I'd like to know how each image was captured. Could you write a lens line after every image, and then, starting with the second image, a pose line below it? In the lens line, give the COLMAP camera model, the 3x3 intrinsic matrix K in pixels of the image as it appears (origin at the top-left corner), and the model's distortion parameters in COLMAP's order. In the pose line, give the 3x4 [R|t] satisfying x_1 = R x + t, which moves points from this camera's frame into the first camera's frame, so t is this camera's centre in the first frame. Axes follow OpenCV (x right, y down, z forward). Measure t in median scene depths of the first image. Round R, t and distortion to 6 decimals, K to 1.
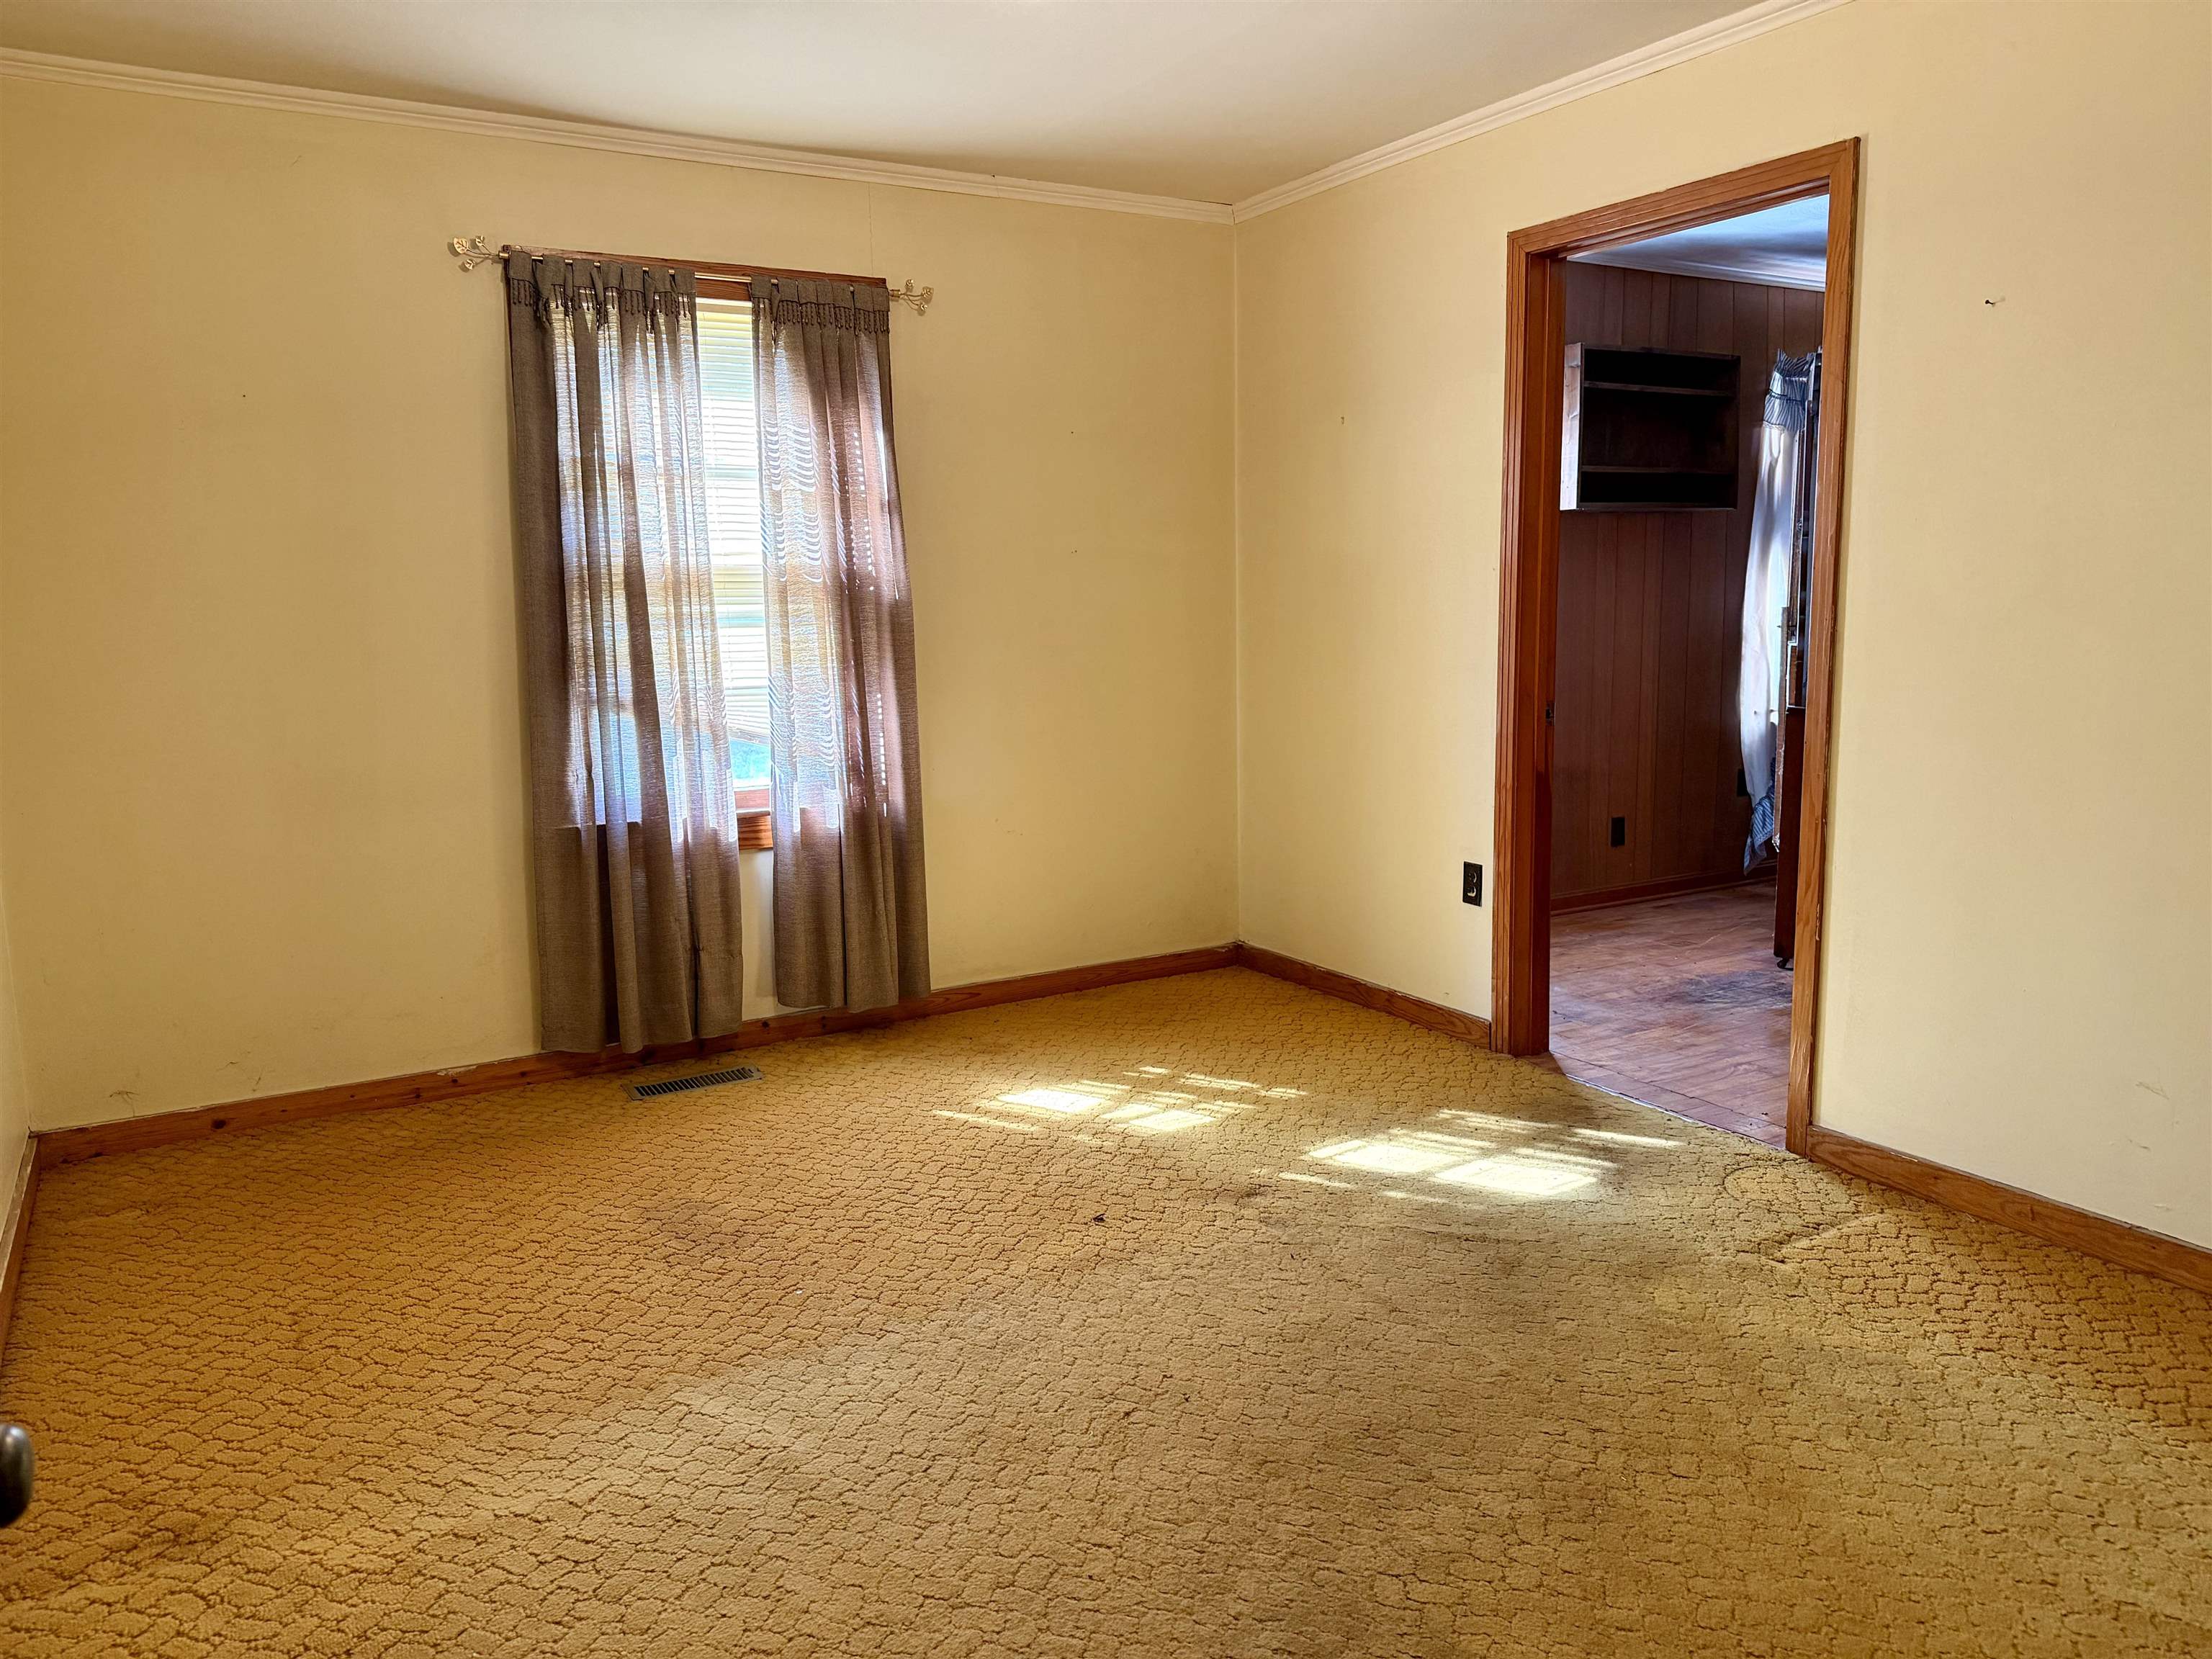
lens RADIAL K [[1556.6, 0, 1105.2], [0, 1556.6, 825.4], [0, 0, 1]] dist [0.066223, 0.000705]
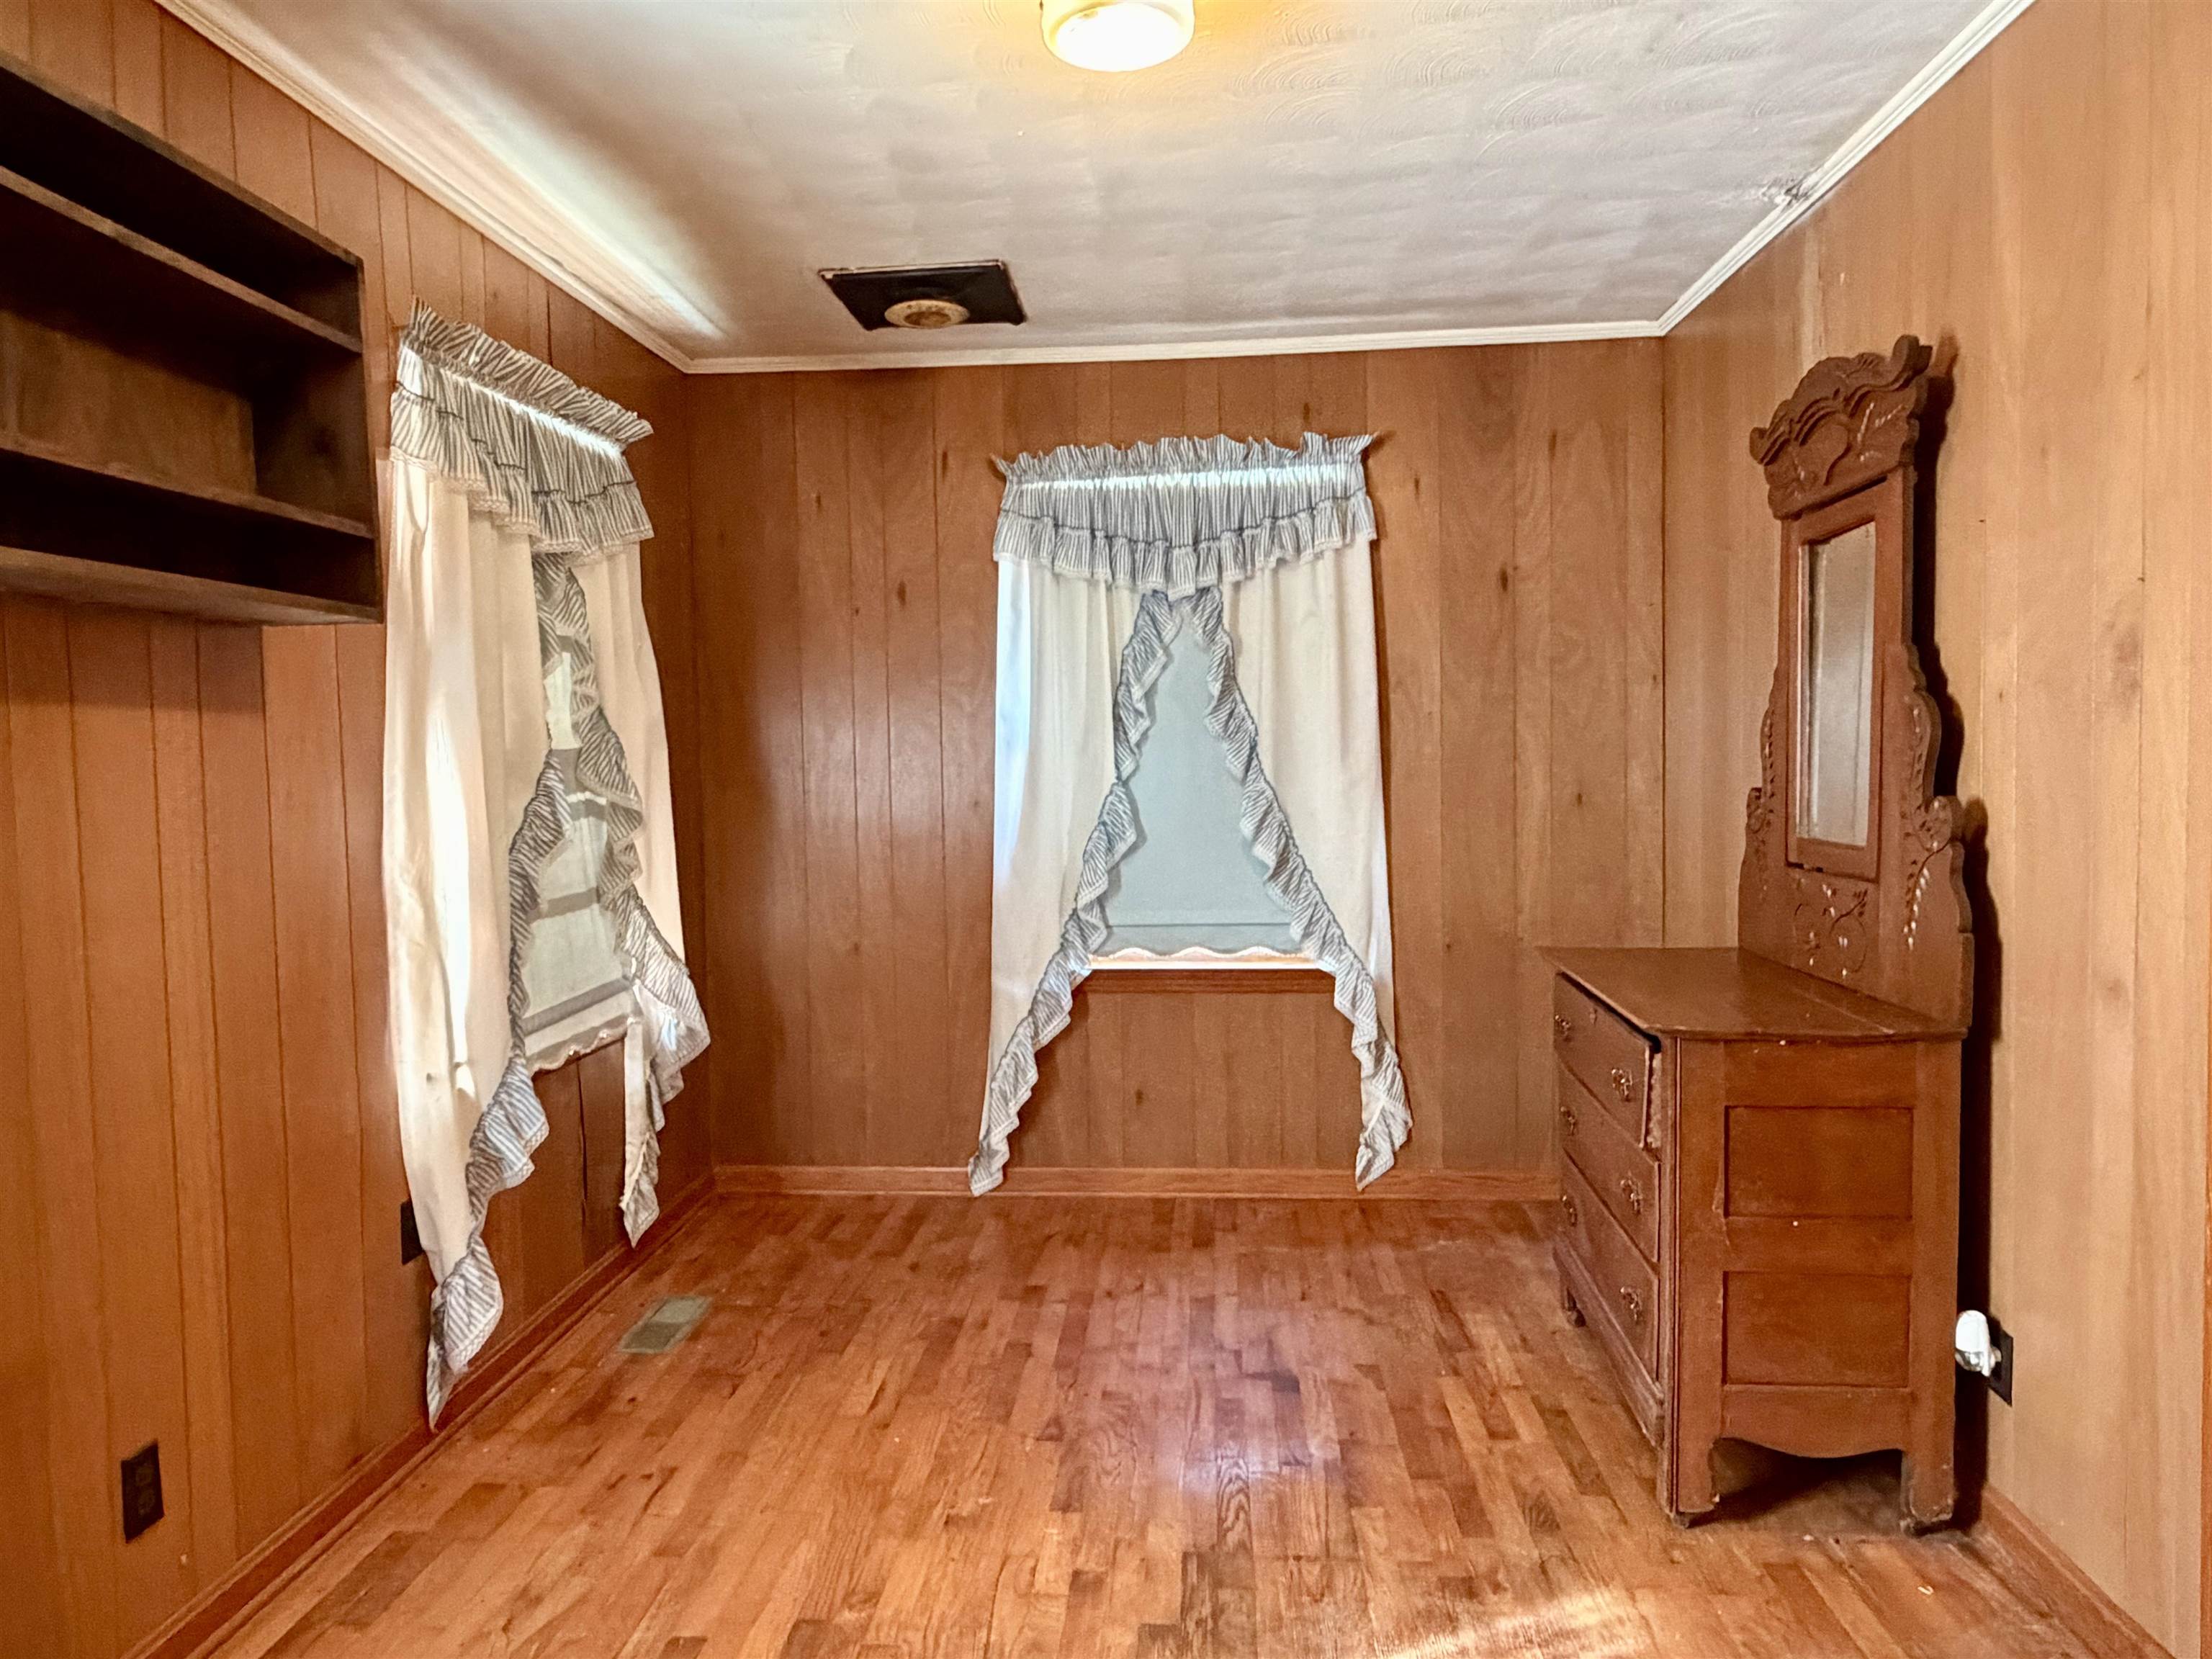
lens RADIAL K [[1498.2, 0, 1103.4], [0, 1498.2, 829.3], [0, 0, 1]] dist [-0.002452, -0.000910]
pose [[0.564155, -0.026939, 0.825229, 0.172037], [0.122404, 0.991152, -0.051324, -0.098063], [-0.816545, 0.129966, 0.562461, 0.602792]]
